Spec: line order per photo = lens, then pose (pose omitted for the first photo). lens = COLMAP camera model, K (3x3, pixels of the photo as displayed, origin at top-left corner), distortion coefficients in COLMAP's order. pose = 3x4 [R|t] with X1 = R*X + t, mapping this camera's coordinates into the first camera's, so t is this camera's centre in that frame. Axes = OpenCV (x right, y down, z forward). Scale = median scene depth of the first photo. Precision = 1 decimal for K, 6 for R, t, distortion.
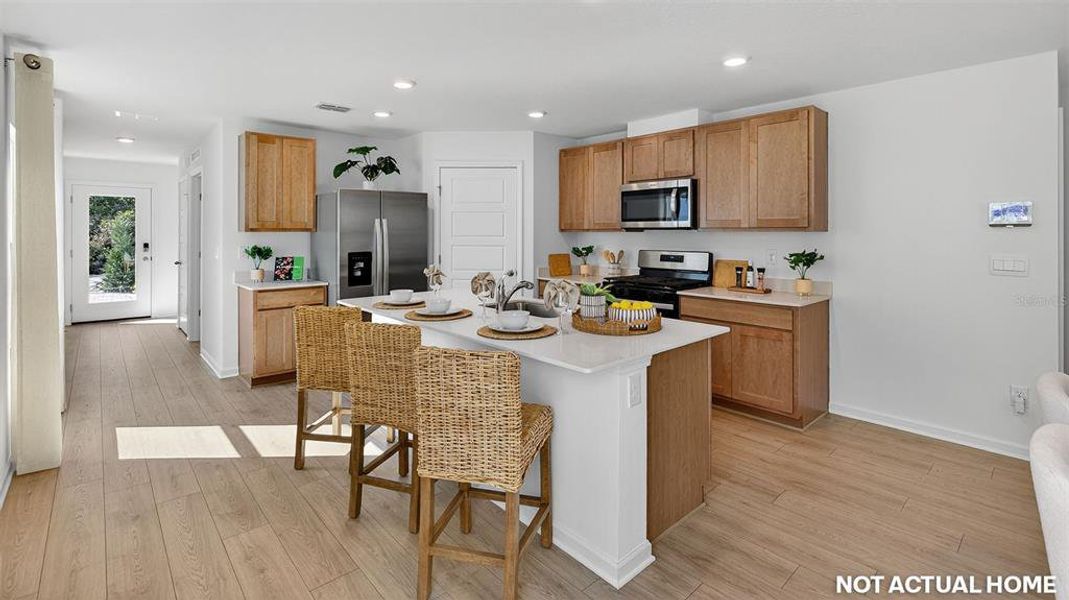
lens RADIAL K [[479.3, 0, 526.7], [0, 479.3, 283.5], [0, 0, 1]] dist [-0.008594, 0.000065]
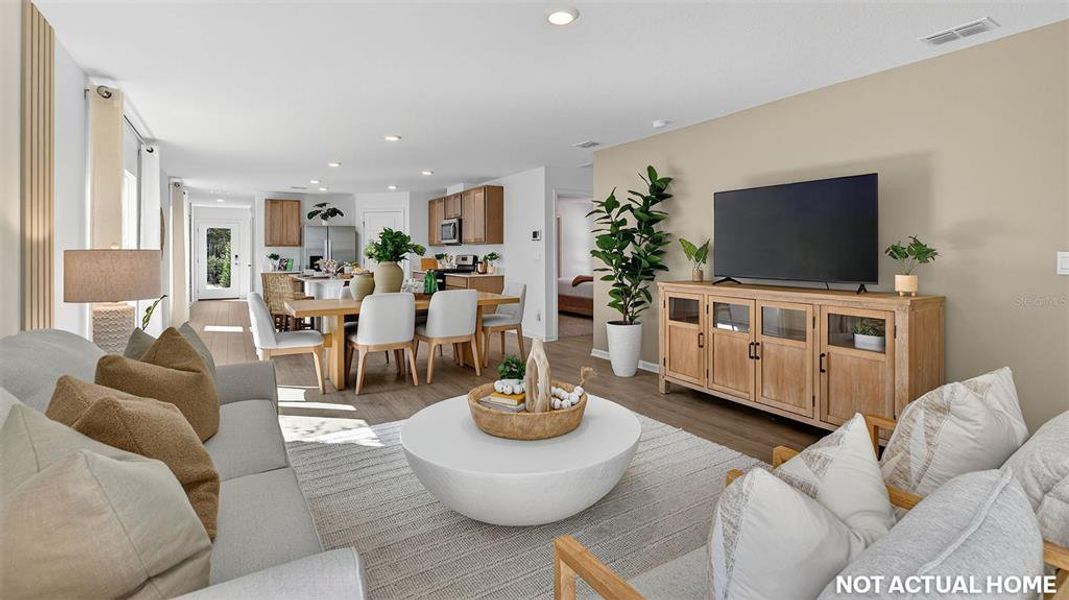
lens RADIAL K [[479.3, 0, 528.7], [0, 479.3, 289.8], [0, 0, 1]] dist [-0.008594, 0.000065]
pose [[0.984774, 0.010318, -0.173531, 0.881140], [-0.015611, 0.999453, -0.029165, 0.121160], [0.173135, 0.031430, 0.984396, -0.825042]]
